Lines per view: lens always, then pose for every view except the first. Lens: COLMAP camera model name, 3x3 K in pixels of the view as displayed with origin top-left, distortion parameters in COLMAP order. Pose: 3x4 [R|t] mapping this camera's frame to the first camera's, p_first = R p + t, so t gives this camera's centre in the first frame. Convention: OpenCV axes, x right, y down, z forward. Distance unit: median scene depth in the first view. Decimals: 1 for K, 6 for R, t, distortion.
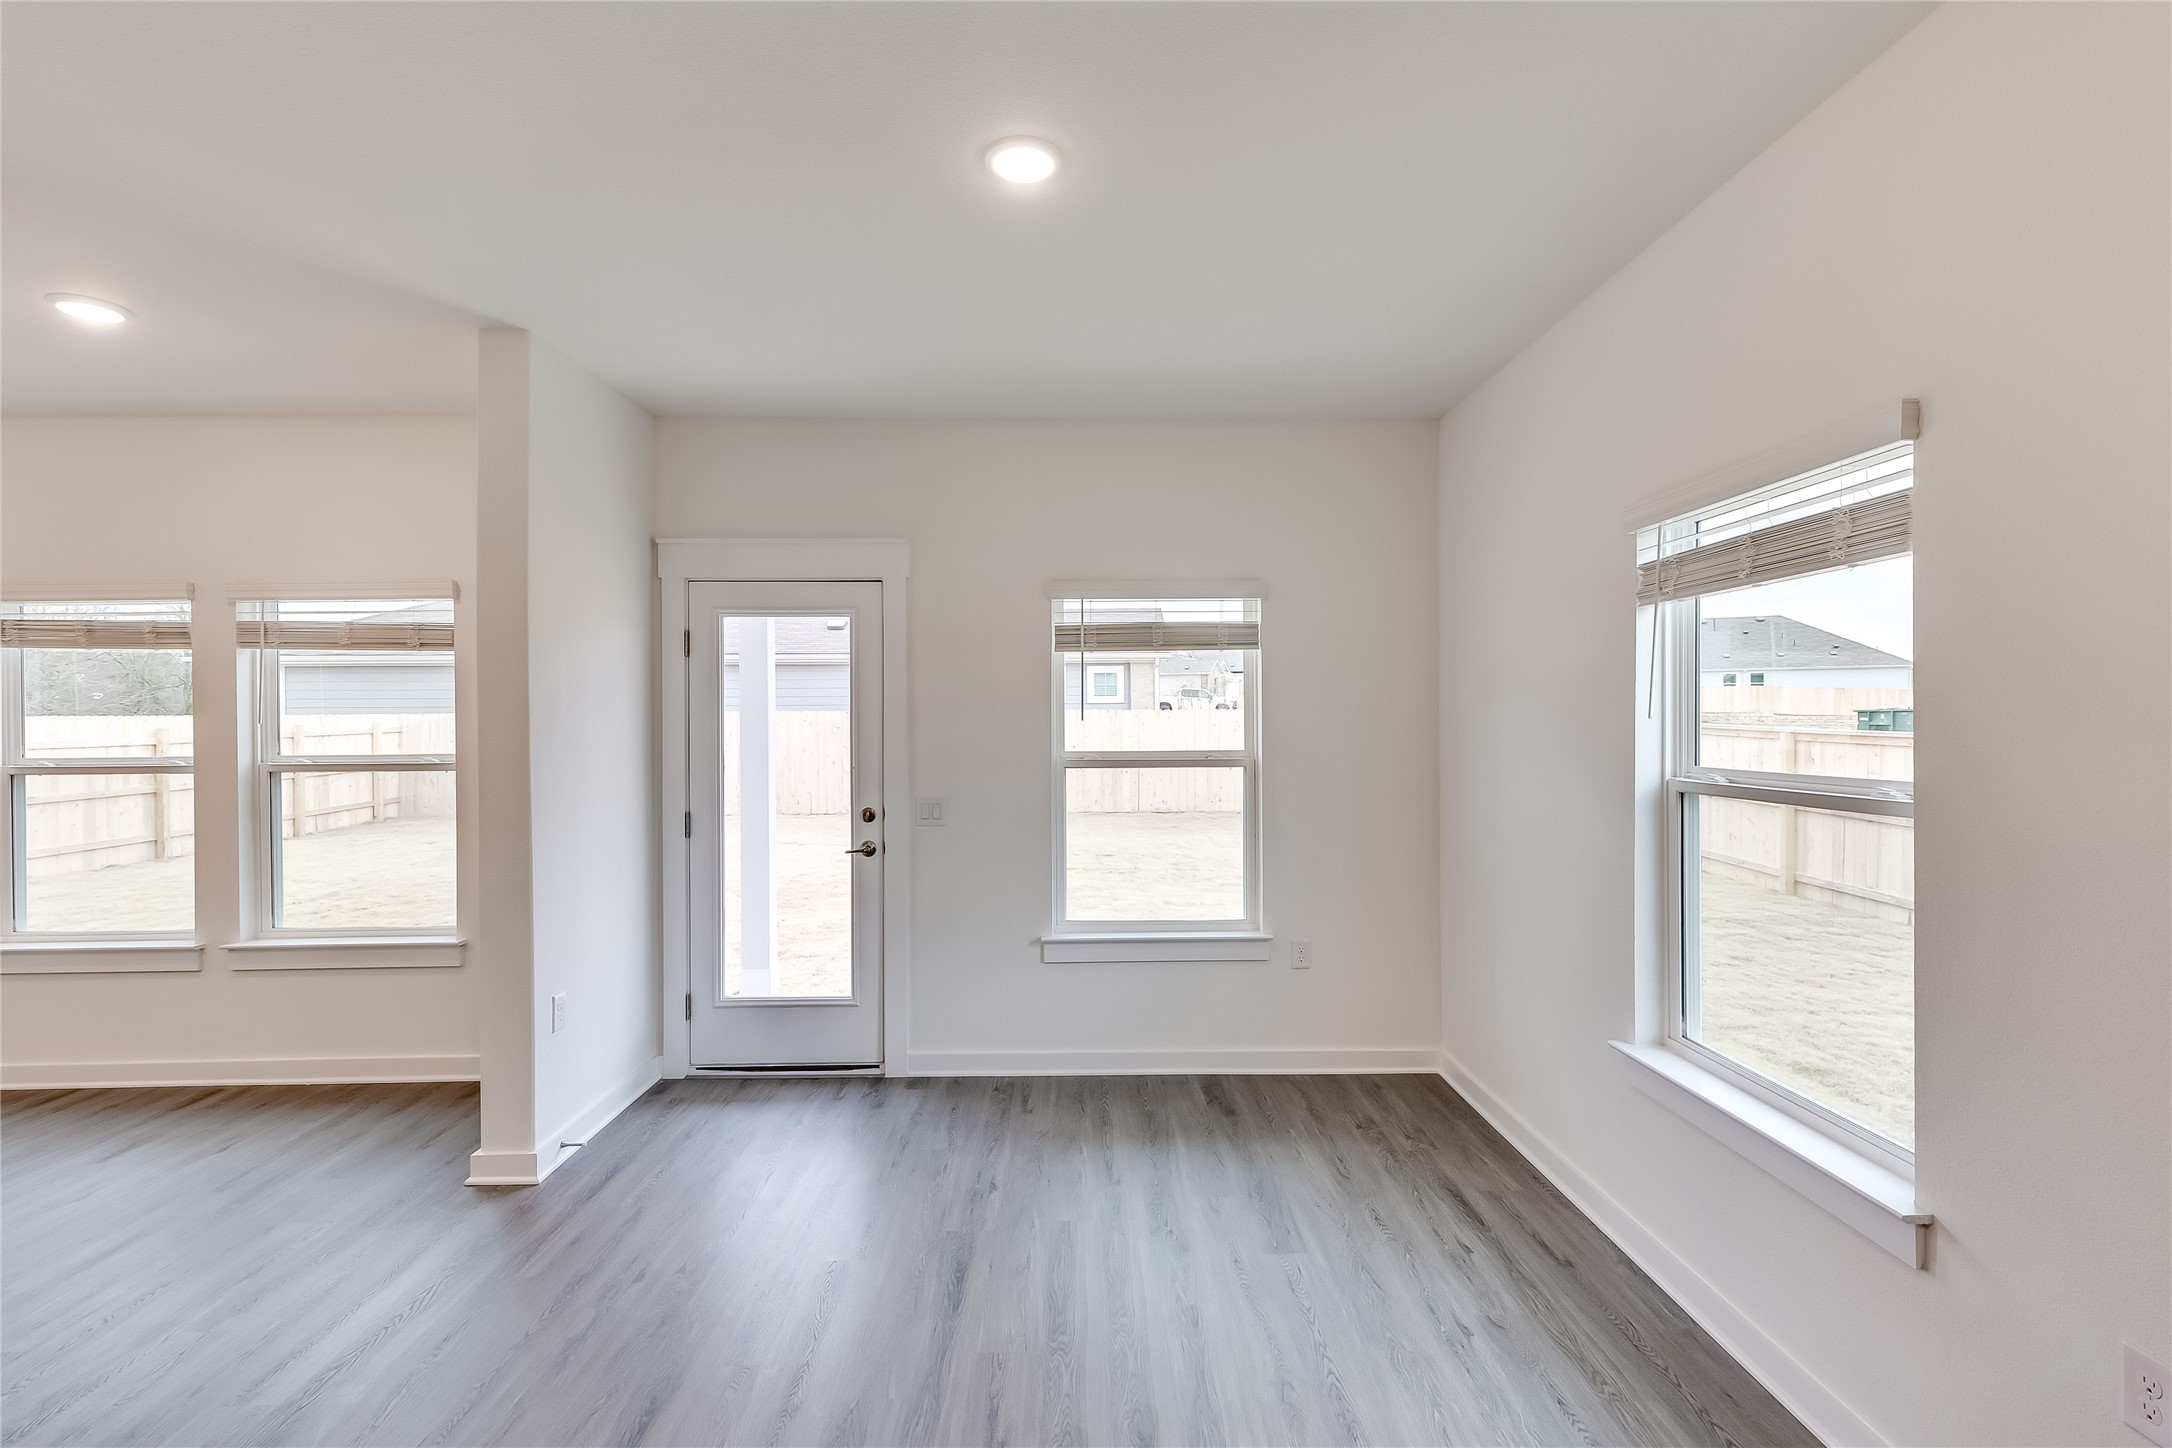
lens RADIAL K [[982.6, 0, 1073.8], [0, 982.6, 721.9], [0, 0, 1]] dist [0.005641, 0.000477]
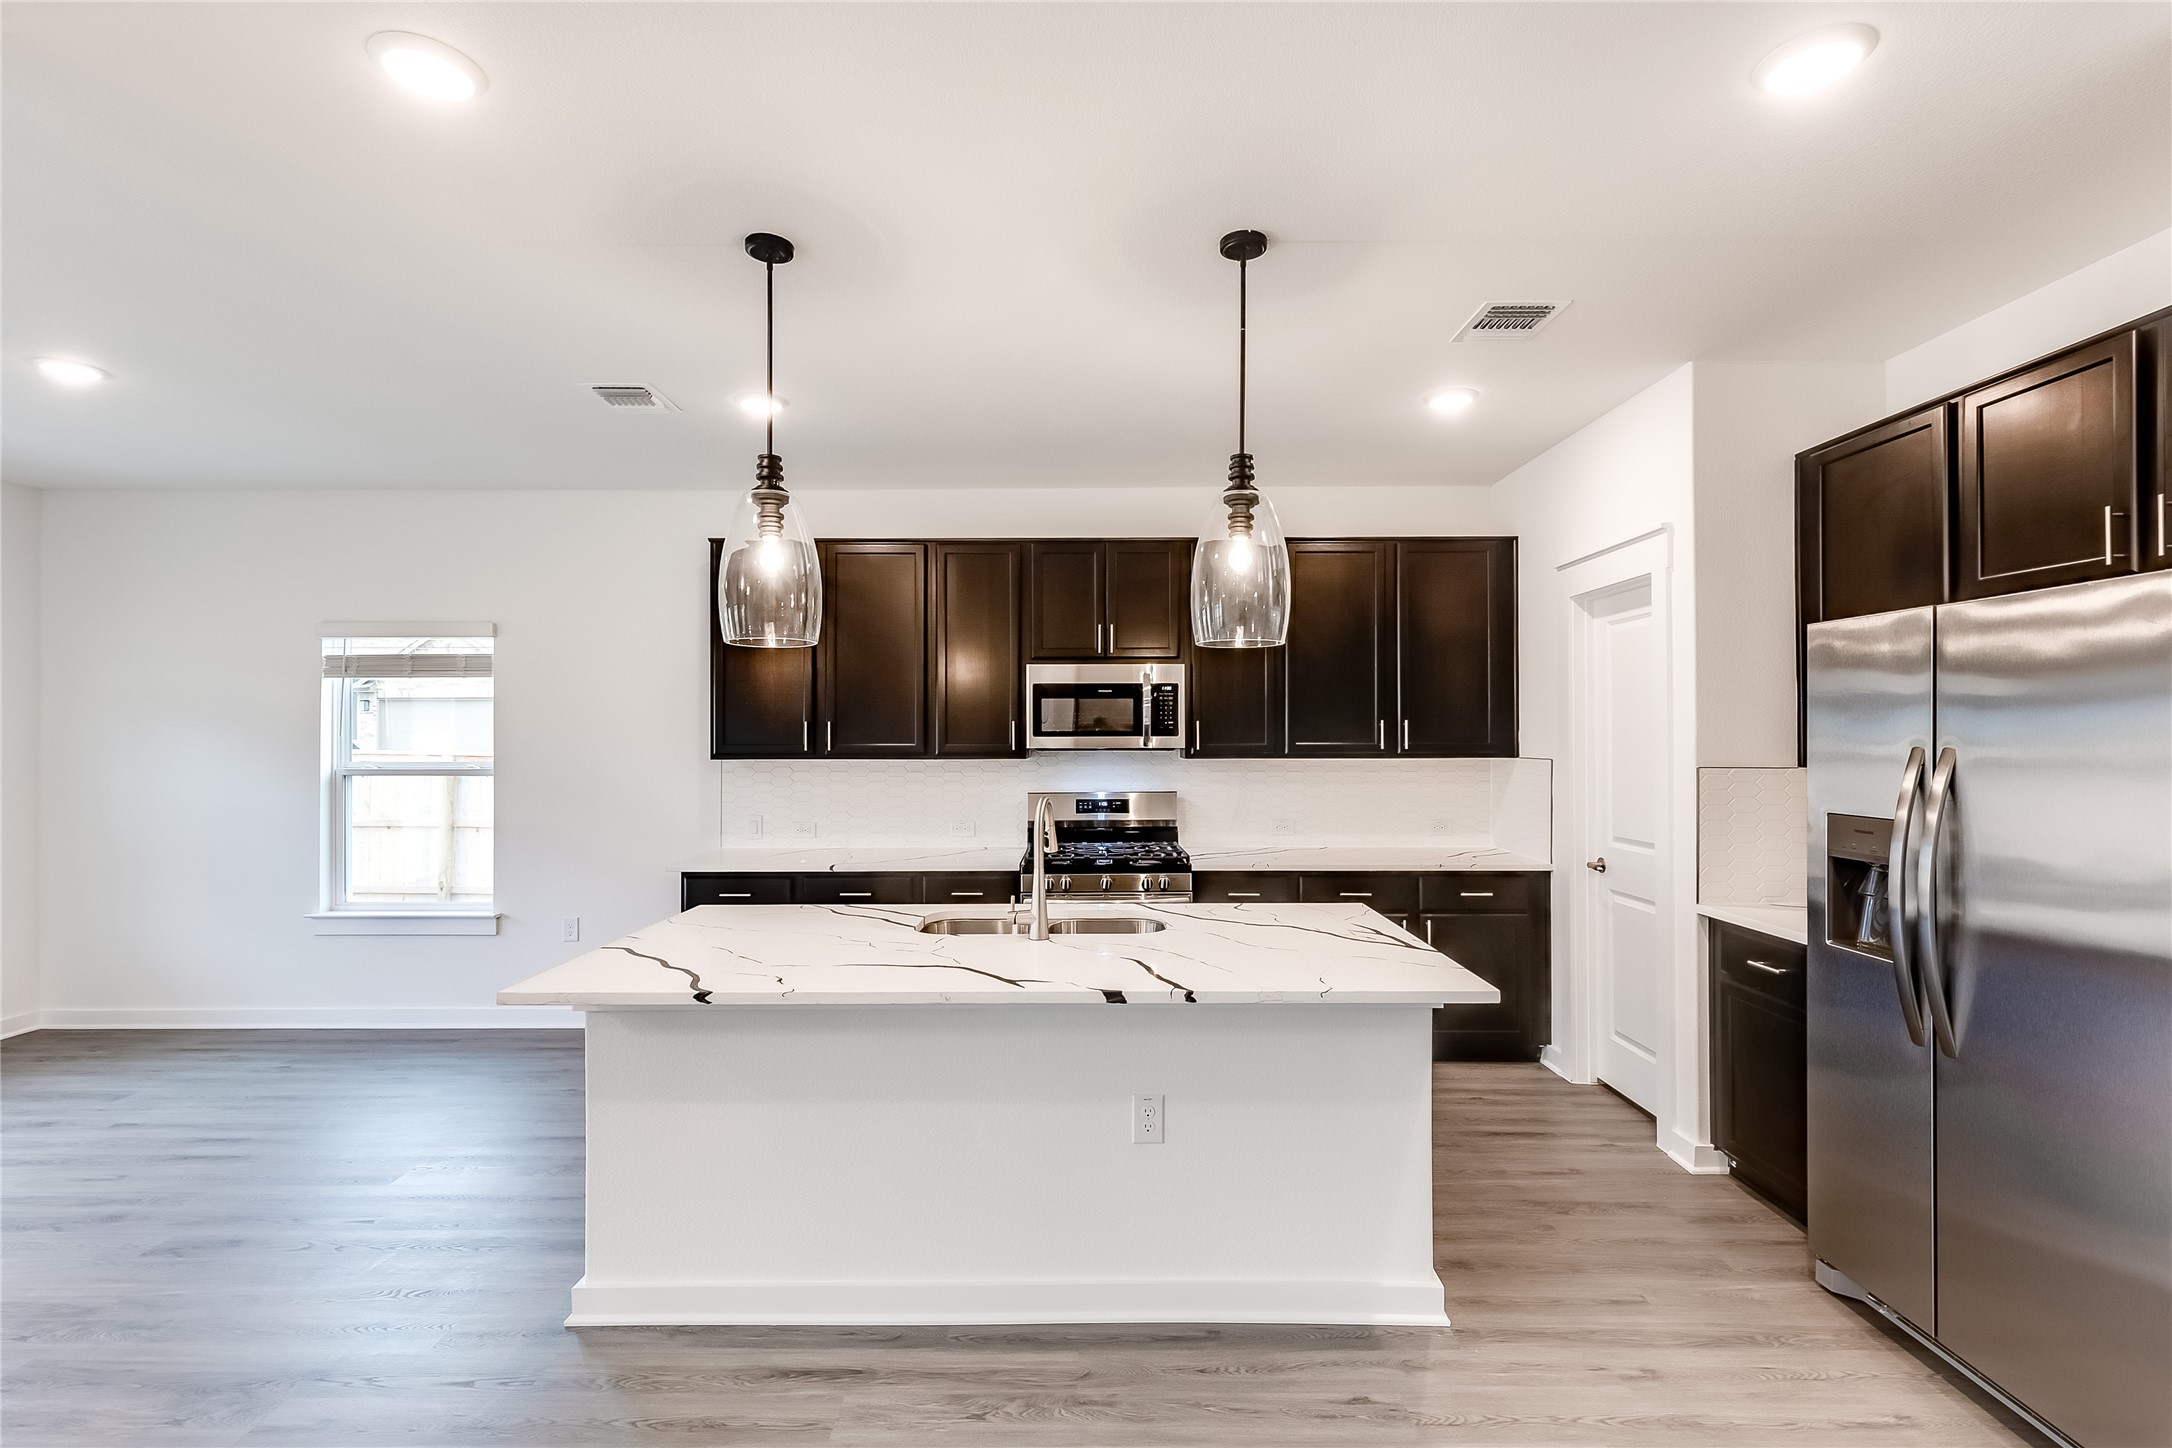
lens RADIAL K [[982.6, 0, 1095.7], [0, 982.6, 732.6], [0, 0, 1]] dist [0.005641, 0.000477]
pose [[-0.004142, 0.007329, 0.999965, -0.869952], [0.000436, 0.999973, -0.007327, 0.001600], [-0.999991, 0.000406, -0.004145, -0.307148]]
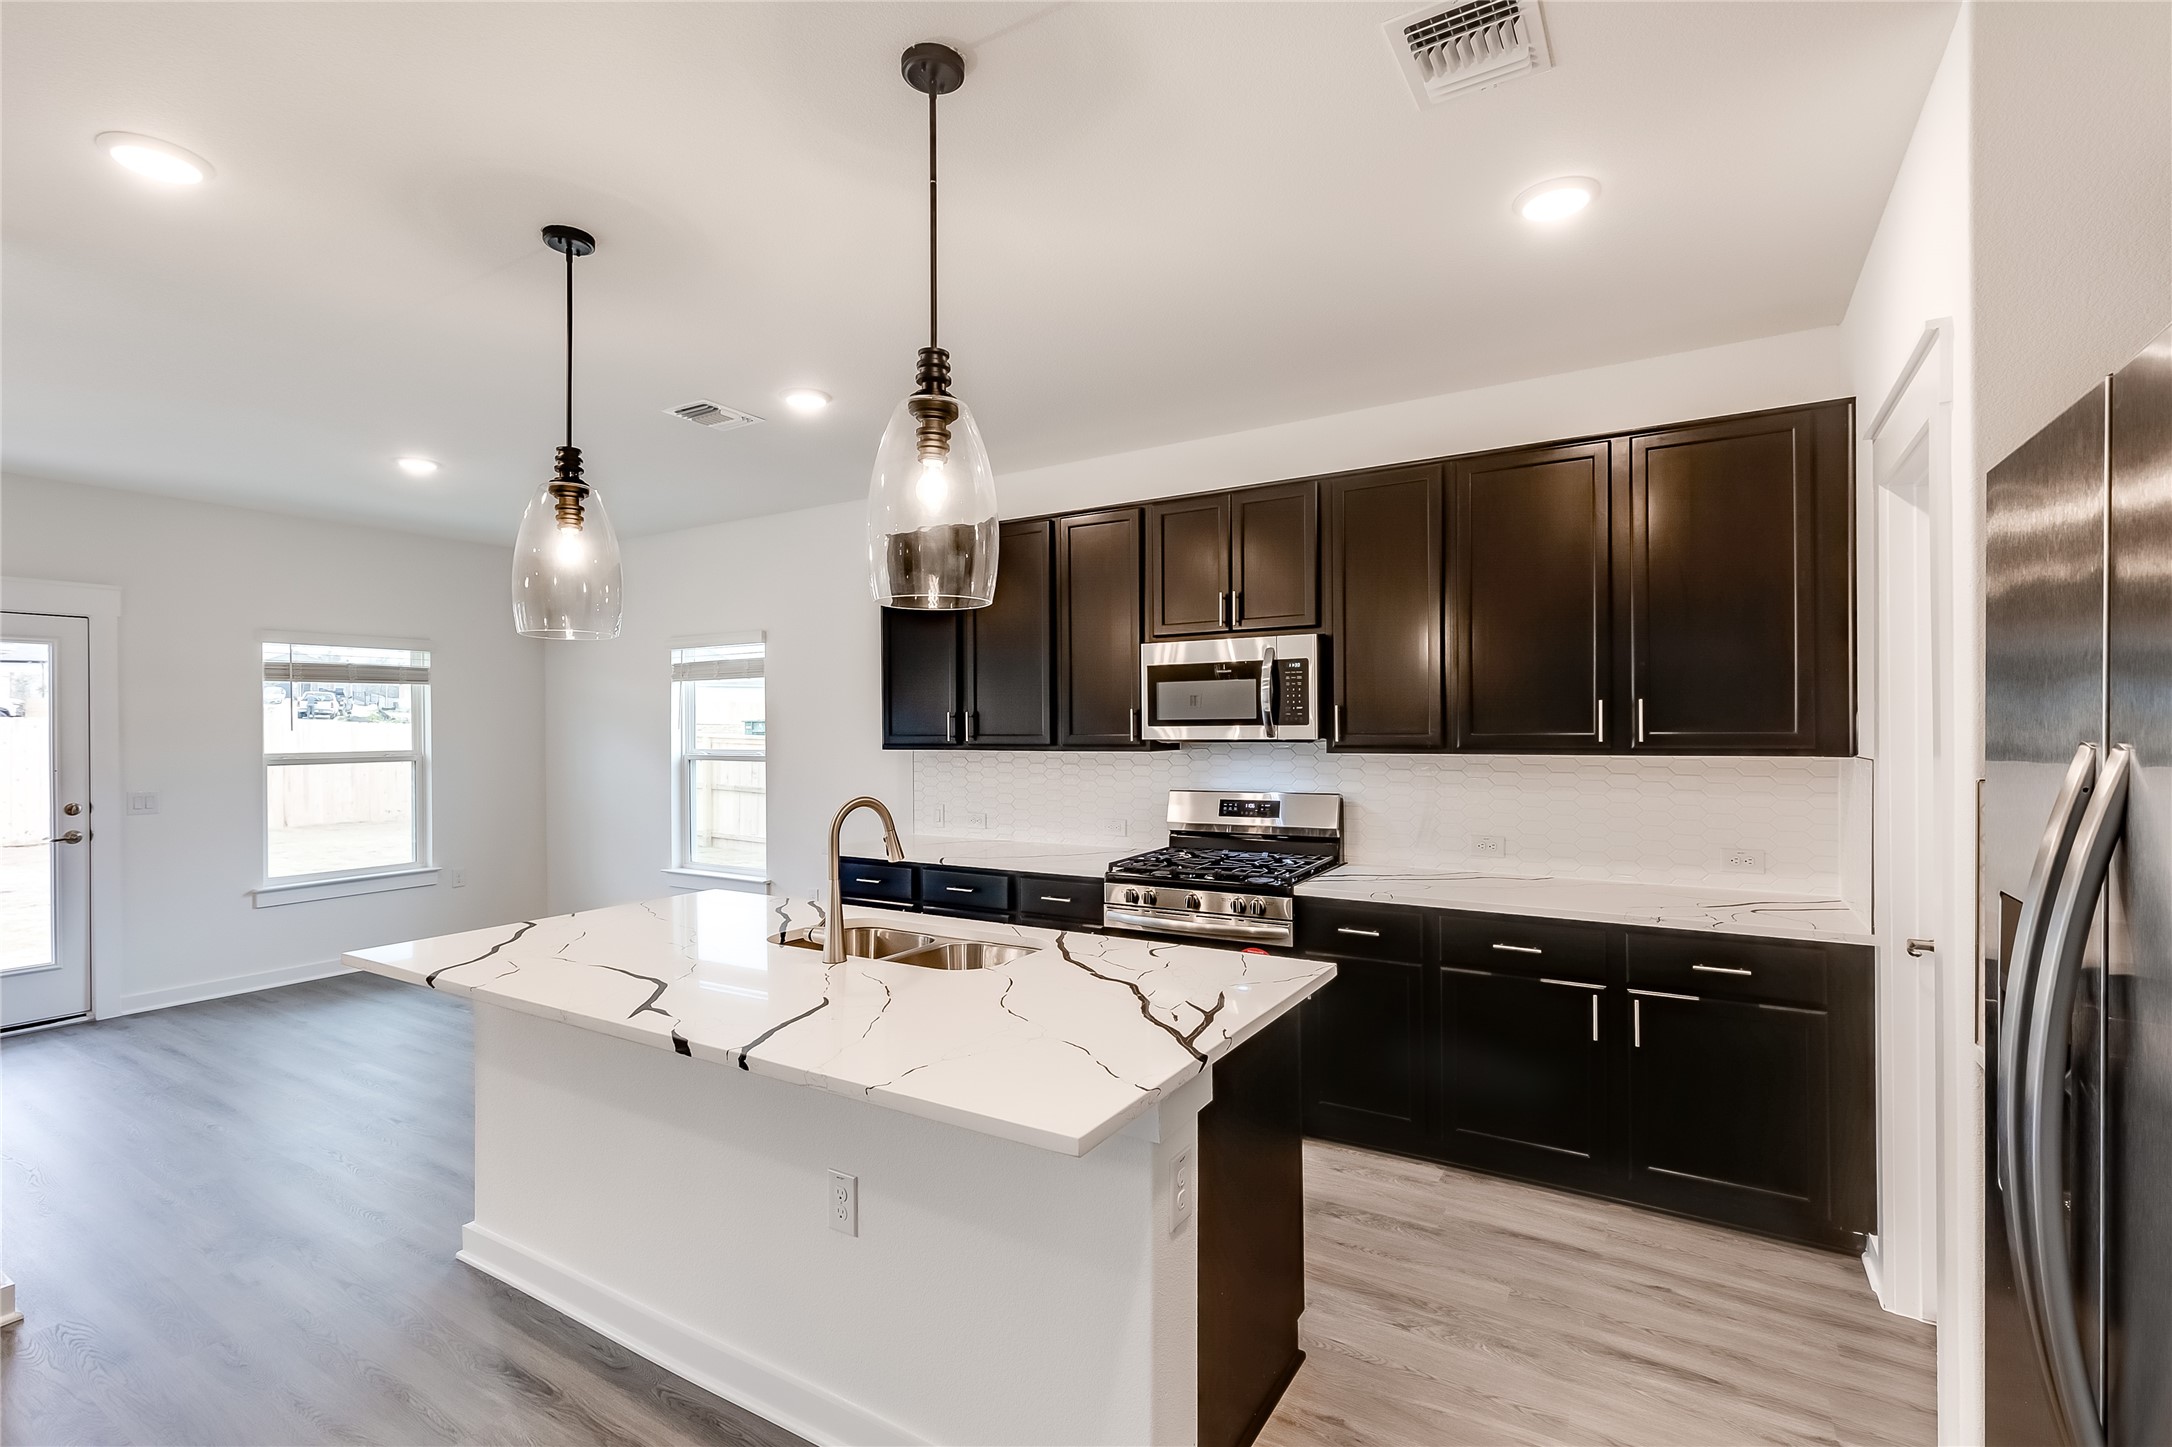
lens RADIAL K [[982.6, 0, 1107.2], [0, 982.6, 733.3], [0, 0, 1]] dist [0.005641, 0.000477]
pose [[0.517360, -0.004799, 0.855754, -0.595956], [0.003733, 0.999987, 0.003350, 0.001589], [-0.855759, 0.001461, 0.517372, -0.730920]]
